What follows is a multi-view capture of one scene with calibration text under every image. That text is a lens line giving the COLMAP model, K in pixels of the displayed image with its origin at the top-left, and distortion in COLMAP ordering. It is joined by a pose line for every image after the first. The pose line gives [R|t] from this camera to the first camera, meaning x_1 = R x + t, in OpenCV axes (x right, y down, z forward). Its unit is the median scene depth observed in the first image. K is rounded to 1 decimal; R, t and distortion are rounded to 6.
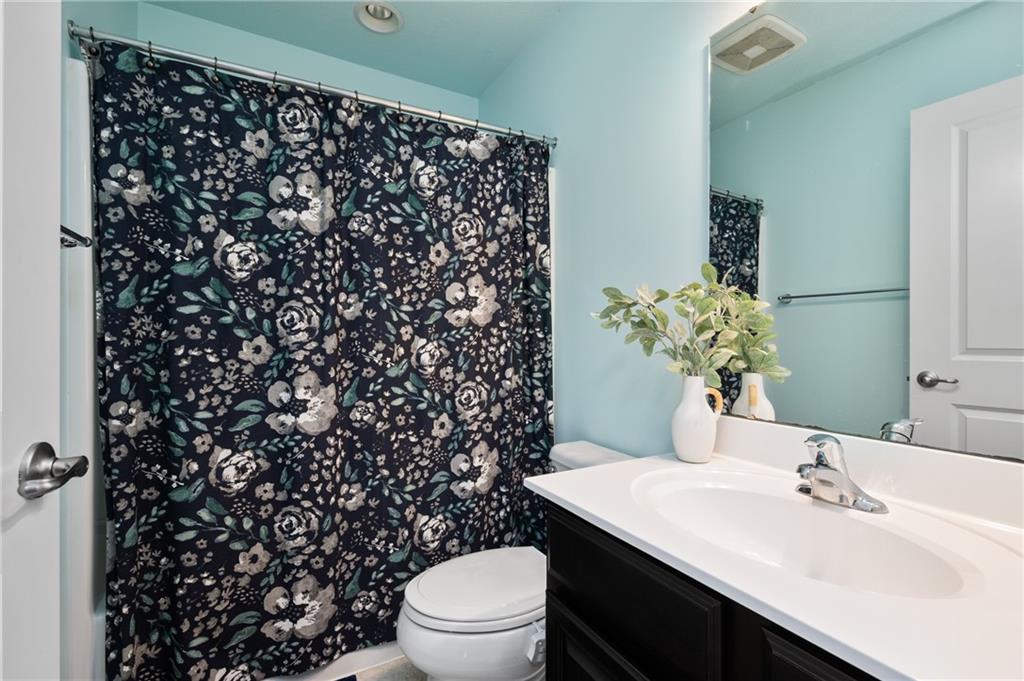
lens RADIAL K [[446.7, 0, 509.3], [0, 446.7, 338.9], [0, 0, 1]] dist [-0.000441, 0.000393]
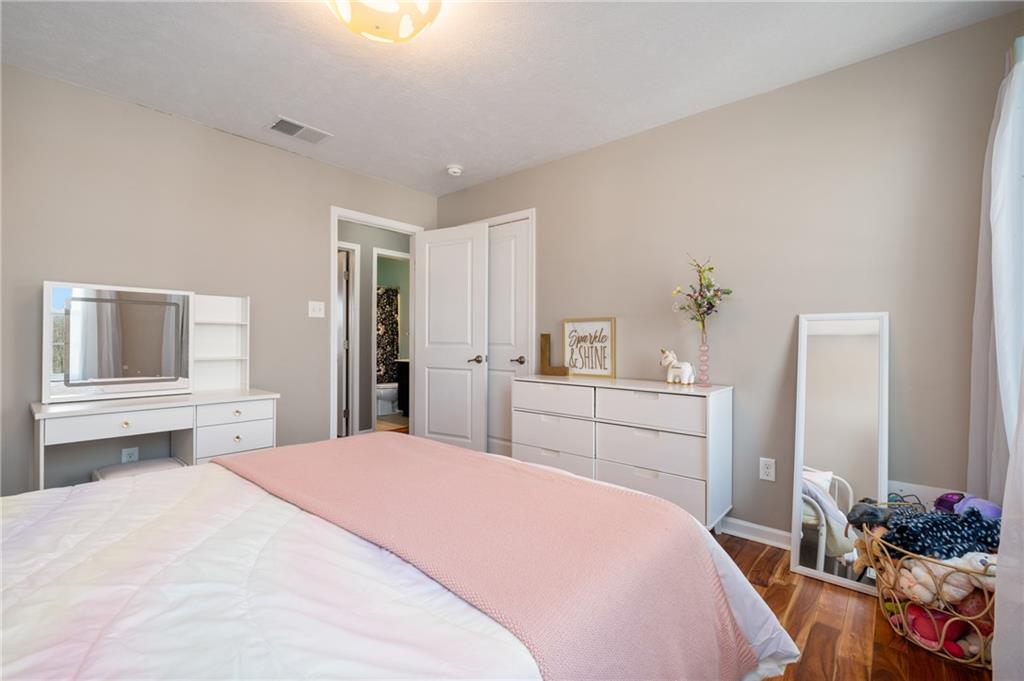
lens RADIAL K [[446.7, 0, 510.7], [0, 446.7, 341.5], [0, 0, 1]] dist [-0.000441, 0.000393]
pose [[0.946391, -0.001145, 0.323021, -0.256288], [0.000685, 0.999999, 0.001540, 0.023377], [-0.323023, -0.001236, 0.946390, -3.214814]]
